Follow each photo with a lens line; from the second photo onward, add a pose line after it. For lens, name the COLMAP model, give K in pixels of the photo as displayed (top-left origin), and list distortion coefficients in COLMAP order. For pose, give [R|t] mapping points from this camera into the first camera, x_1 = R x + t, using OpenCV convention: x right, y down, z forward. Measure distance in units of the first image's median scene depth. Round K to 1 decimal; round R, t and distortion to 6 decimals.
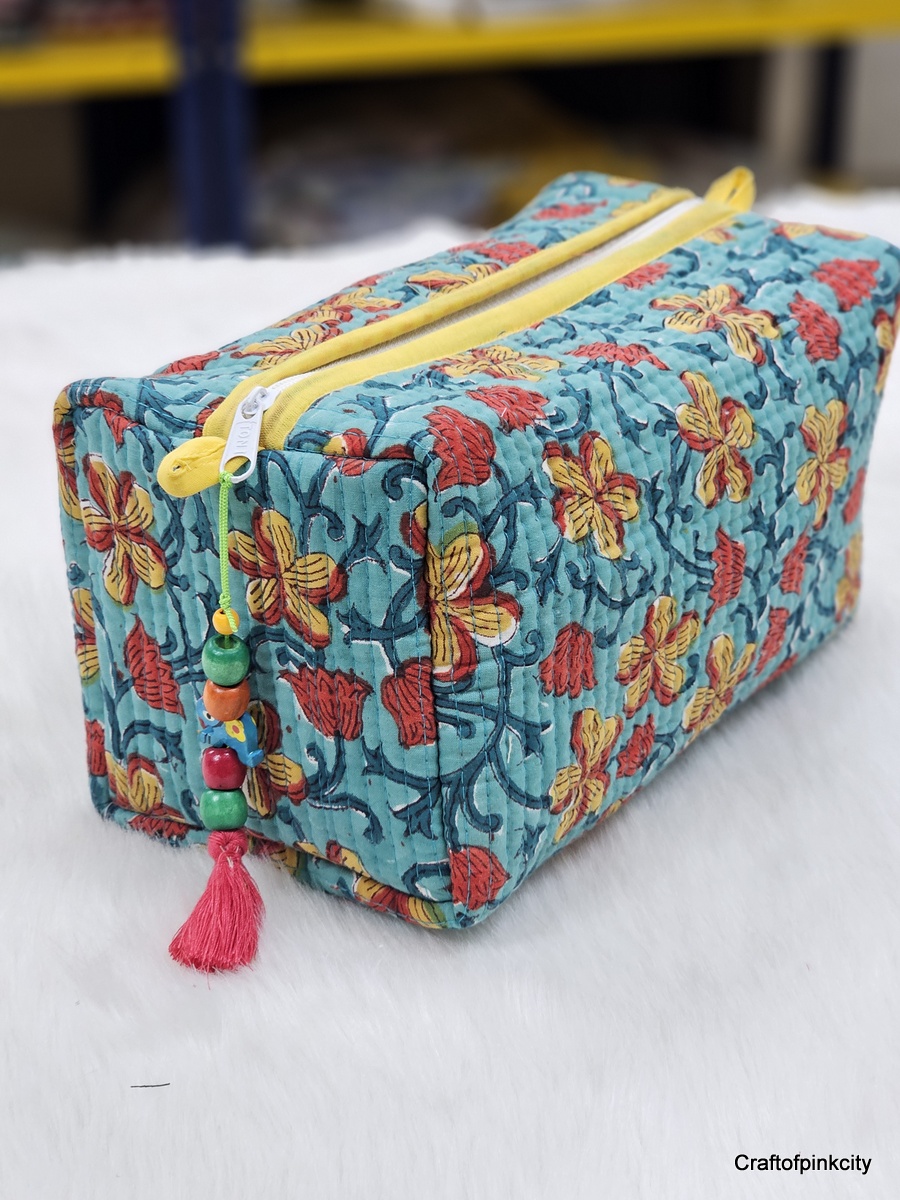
lens RADIAL K [[2429.1, 0, 451.3], [0, 2429.1, 779.3], [0, 0, 1]] dist [-0.600918, 1.704438]
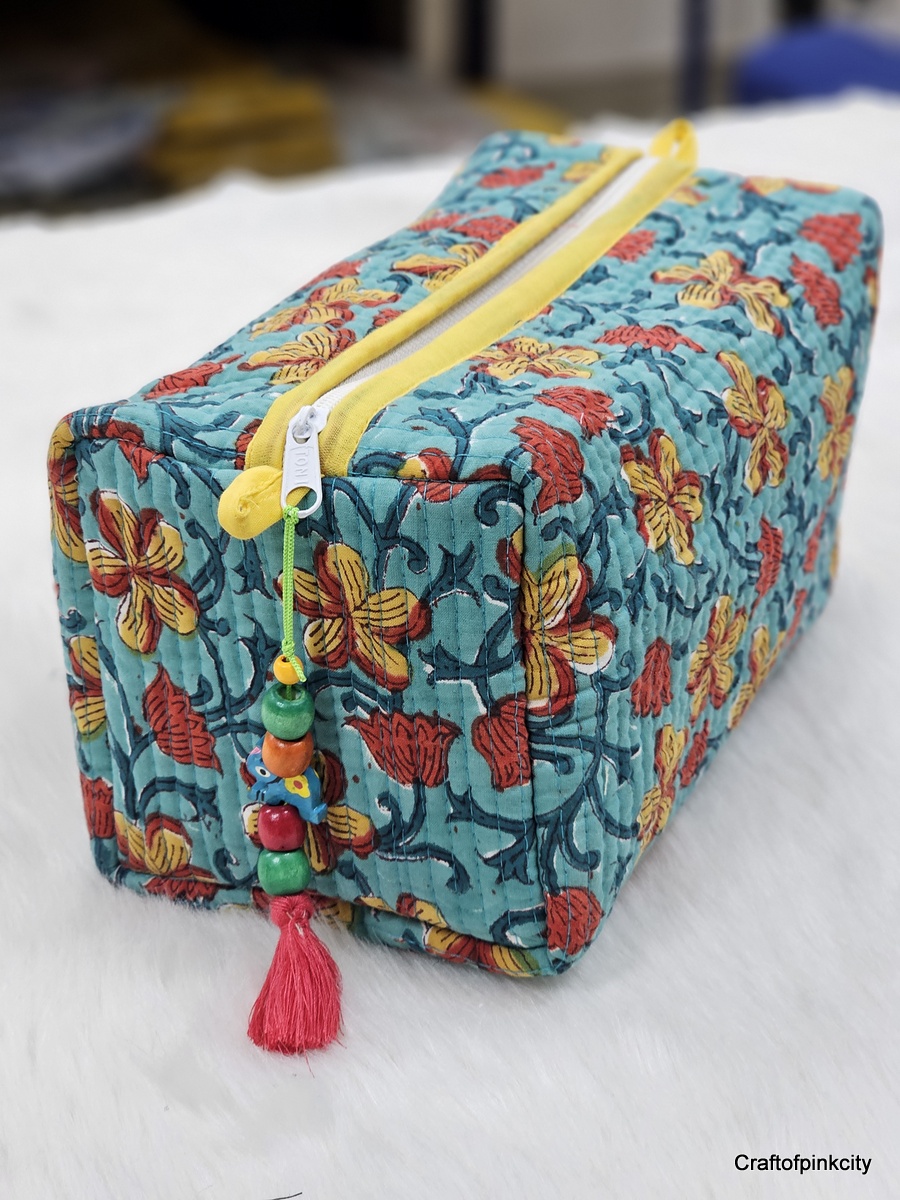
lens RADIAL K [[2429.1, 0, 451.3], [0, 2429.1, 779.3], [0, 0, 1]] dist [-0.600918, 1.704438]
pose [[0.983993, -0.094001, 0.151400, -0.167919], [0.088194, 0.995103, 0.044635, -0.057383], [-0.154855, -0.030568, 0.987464, 0.094143]]
